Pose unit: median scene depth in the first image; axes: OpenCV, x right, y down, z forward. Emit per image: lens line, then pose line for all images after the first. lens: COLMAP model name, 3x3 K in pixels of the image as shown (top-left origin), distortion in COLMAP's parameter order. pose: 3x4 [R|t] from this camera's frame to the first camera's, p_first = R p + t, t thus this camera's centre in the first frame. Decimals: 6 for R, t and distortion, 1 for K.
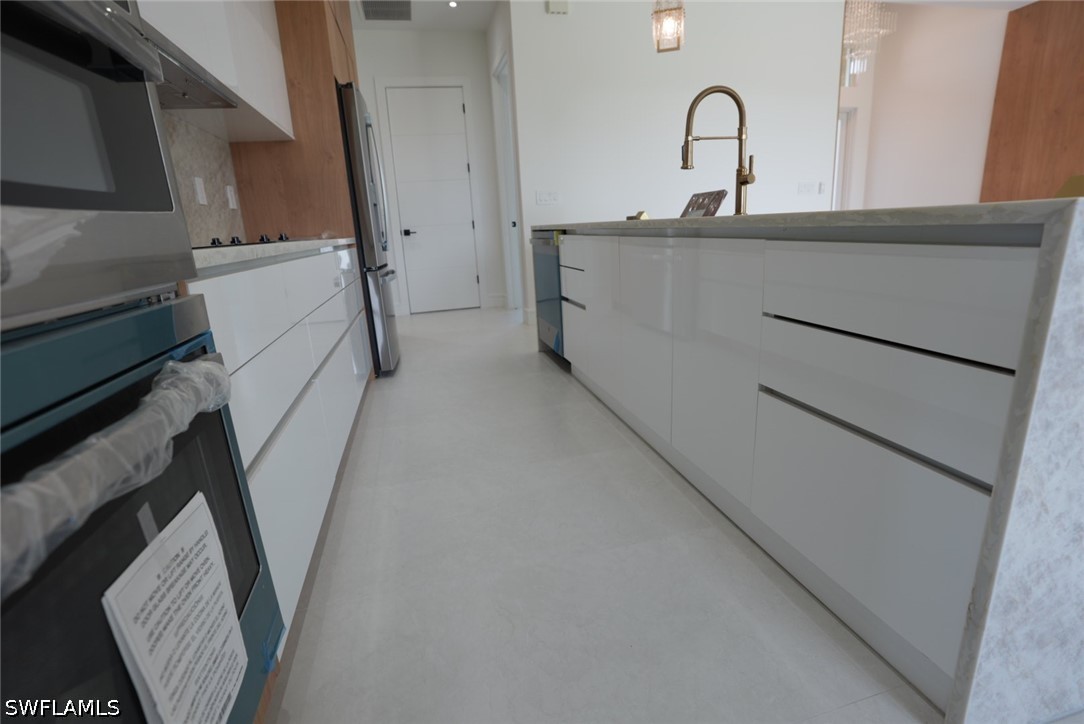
lens RADIAL K [[500.4, 0, 543.3], [0, 500.4, 354.3], [0, 0, 1]] dist [-0.067005, 0.025216]
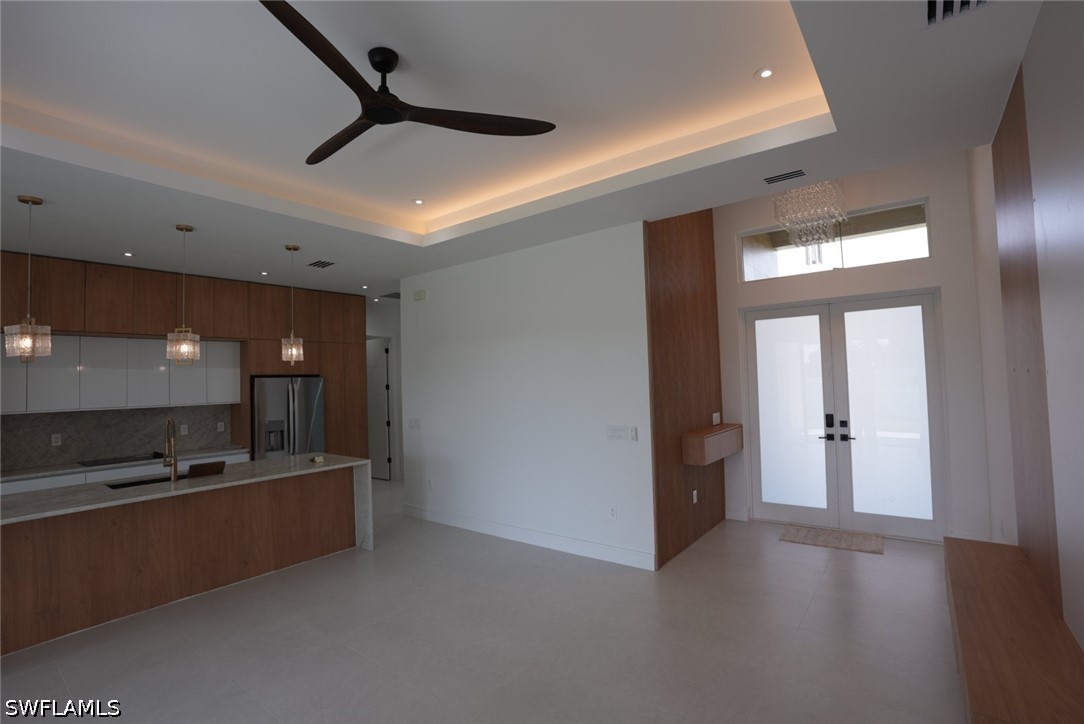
lens RADIAL K [[500.4, 0, 541.9], [0, 500.4, 358.9], [0, 0, 1]] dist [-0.067005, 0.025216]
pose [[0.611690, 0.004258, -0.791086, 2.145920], [-0.197537, 0.969131, -0.147525, -0.585859], [0.766038, 0.246509, 0.593649, 0.685733]]
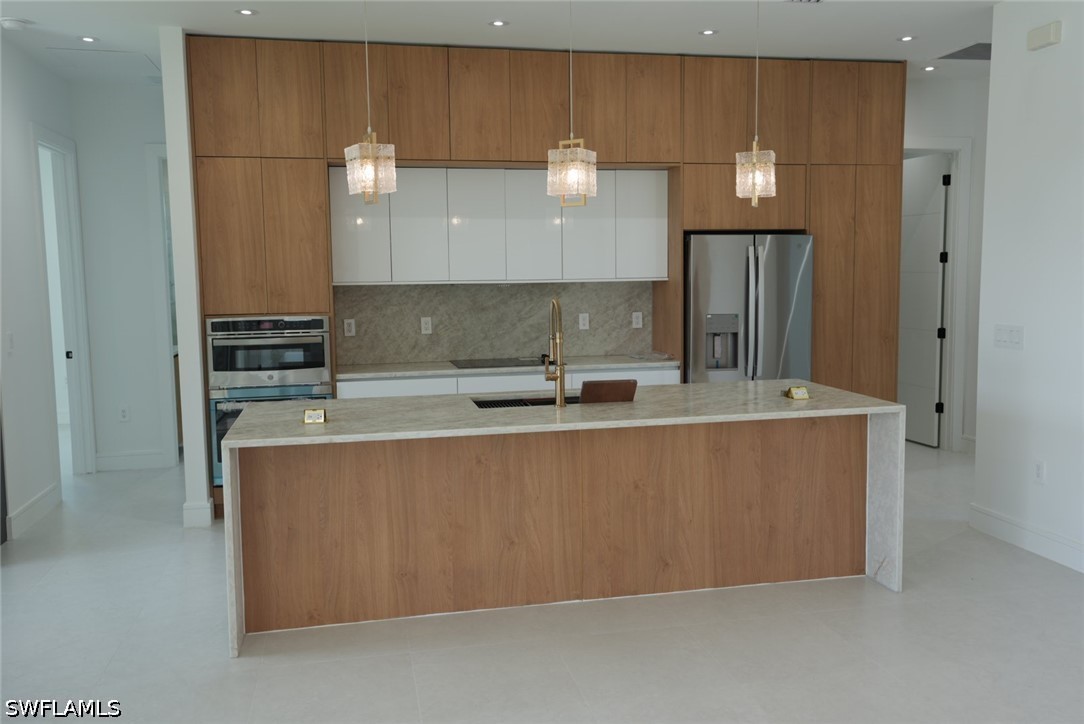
lens RADIAL K [[921.3, 0, 538.1], [0, 921.3, 356.4], [0, 0, 1]] dist [0.030255, 0.037376]
pose [[-0.043614, 0.155267, -0.986909, 1.926030], [-0.230776, 0.959567, 0.161164, -0.565378], [0.972029, 0.234784, -0.006019, 0.744048]]
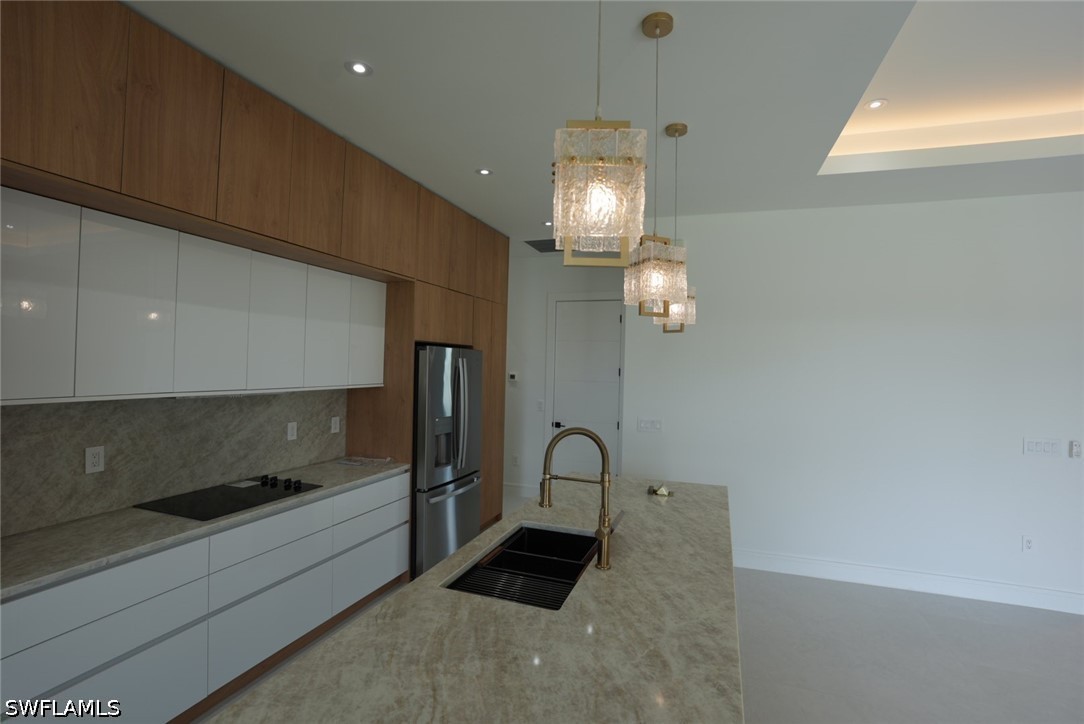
lens RADIAL K [[500.4, 0, 543.7], [0, 500.4, 361.1], [0, 0, 1]] dist [-0.067005, 0.025216]
pose [[0.828814, 0.074511, -0.554540, 0.605953], [-0.206850, 0.961683, -0.179941, -0.356376], [0.519884, 0.263845, 0.812469, 0.109170]]
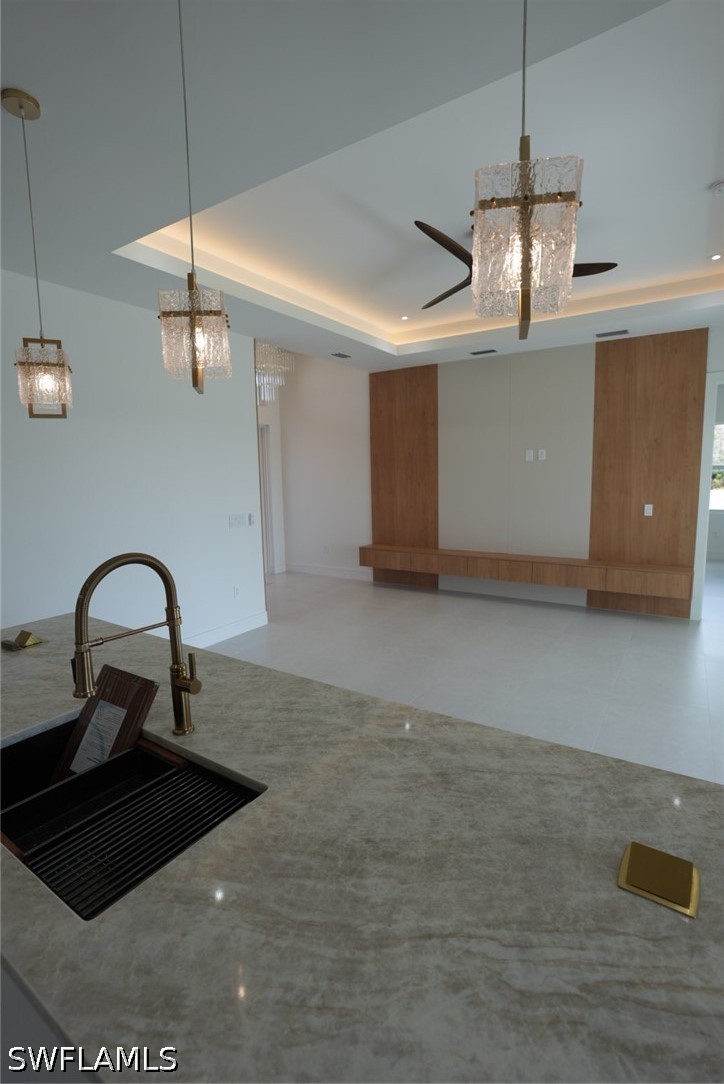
lens RADIAL K [[500.4, 0, 359.4], [0, 500.4, 538.9], [0, 0, 1]] dist [-0.067005, 0.025216]
pose [[0.739431, -0.051949, 0.671226, 0.117445], [0.149267, 0.984854, -0.088212, -0.345187], [-0.656477, 0.165418, 0.735986, 0.259882]]
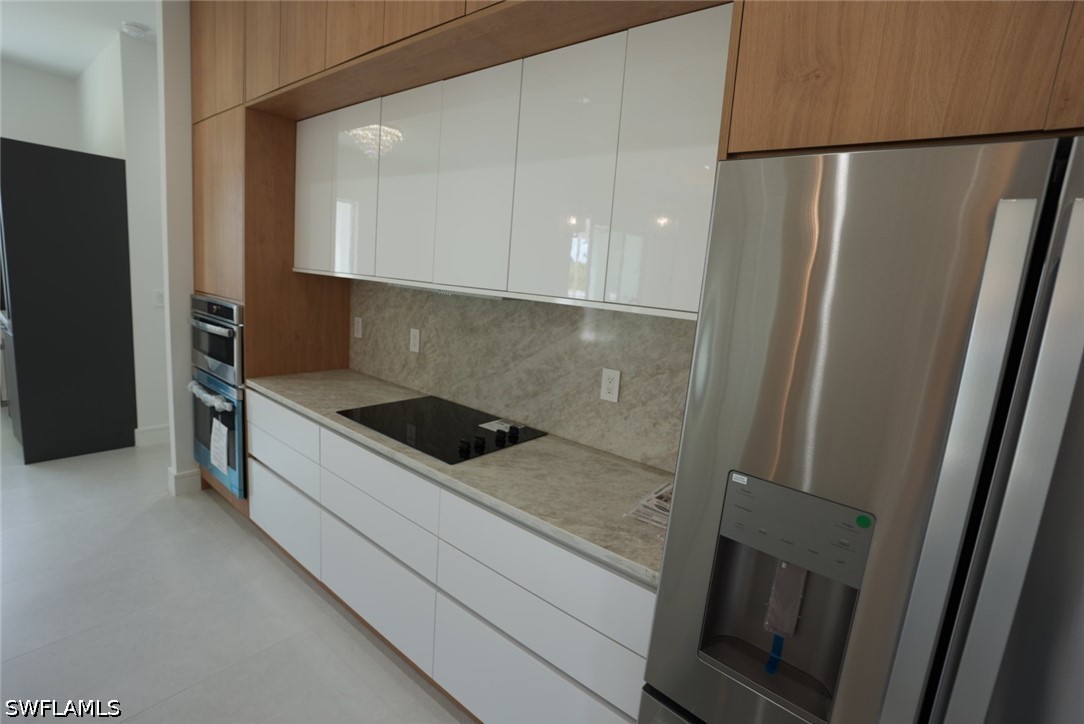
lens RADIAL K [[500.4, 0, 540.5], [0, 500.4, 354.5], [0, 0, 1]] dist [-0.067005, 0.025216]
pose [[-0.803219, 0.086276, -0.589403, -0.108919], [-0.179602, 0.908335, 0.377718, -0.559478], [0.567963, 0.409248, -0.714096, 1.246905]]
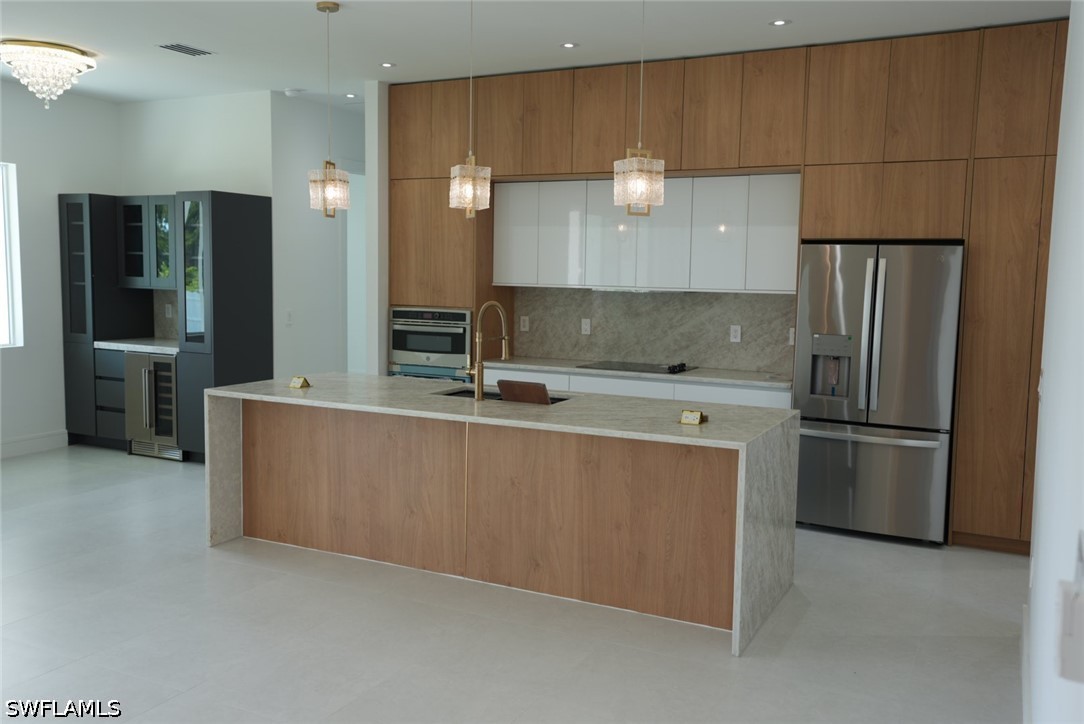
lens RADIAL K [[921.3, 0, 537.3], [0, 921.3, 357.1], [0, 0, 1]] dist [0.030255, 0.037376]
pose [[-0.669208, 0.115490, -0.734045, 1.547837], [-0.162613, 0.941143, 0.296323, -0.854672], [0.725064, 0.317667, -0.611040, 1.951048]]
